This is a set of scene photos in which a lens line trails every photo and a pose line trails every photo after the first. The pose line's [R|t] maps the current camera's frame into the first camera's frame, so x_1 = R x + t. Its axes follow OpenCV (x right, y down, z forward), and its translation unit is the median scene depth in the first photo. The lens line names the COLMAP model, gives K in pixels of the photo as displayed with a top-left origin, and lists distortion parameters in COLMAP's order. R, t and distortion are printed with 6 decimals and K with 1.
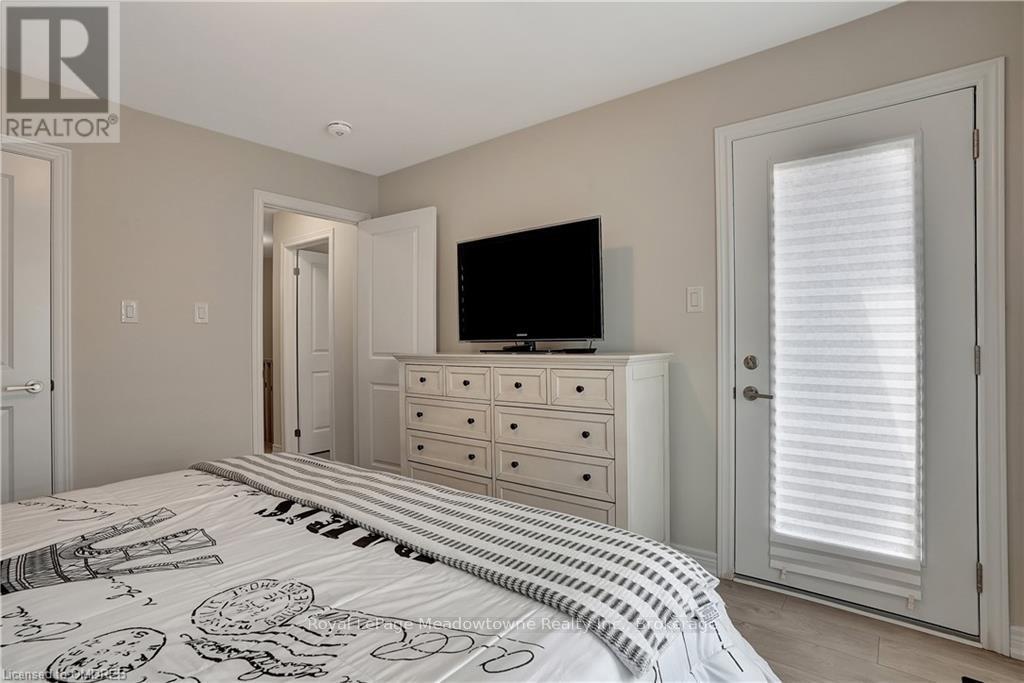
lens RADIAL K [[523.7, 0, 524.9], [0, 523.7, 331.5], [0, 0, 1]] dist [-0.080616, 0.035011]
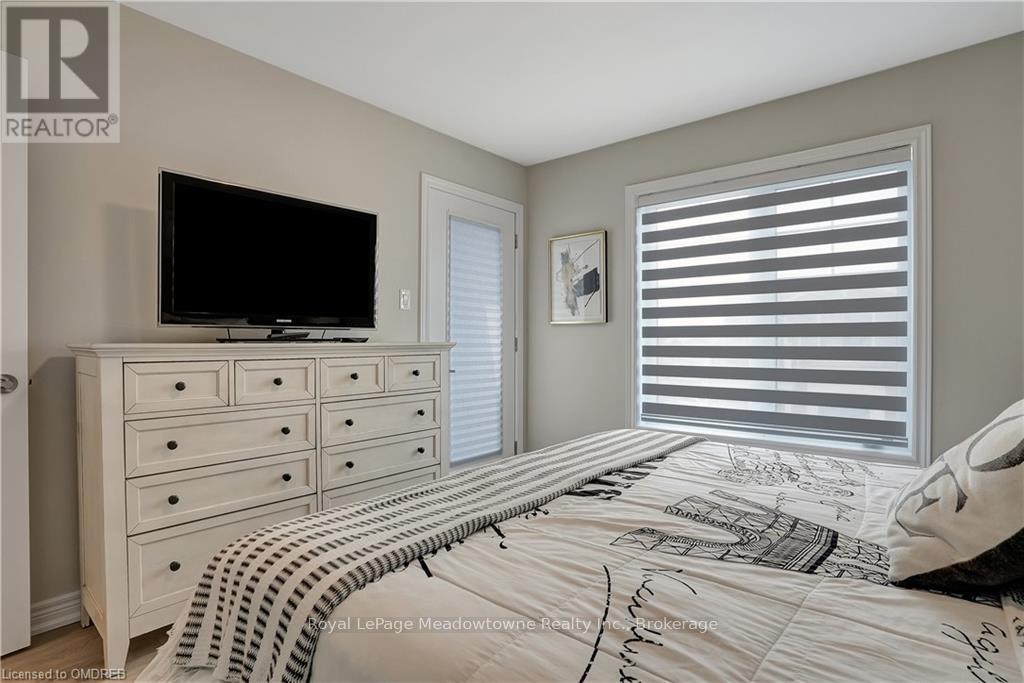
lens RADIAL K [[526.1, 0, 496.5], [0, 526.1, 340.9], [0, 0, 1]] dist [-0.077168, 0.038050]
pose [[0.036539, 0.005703, 0.999316, -0.979231], [-0.023686, 0.999708, -0.004839, 0.041289], [-0.999051, -0.023493, 0.036663, 0.759705]]
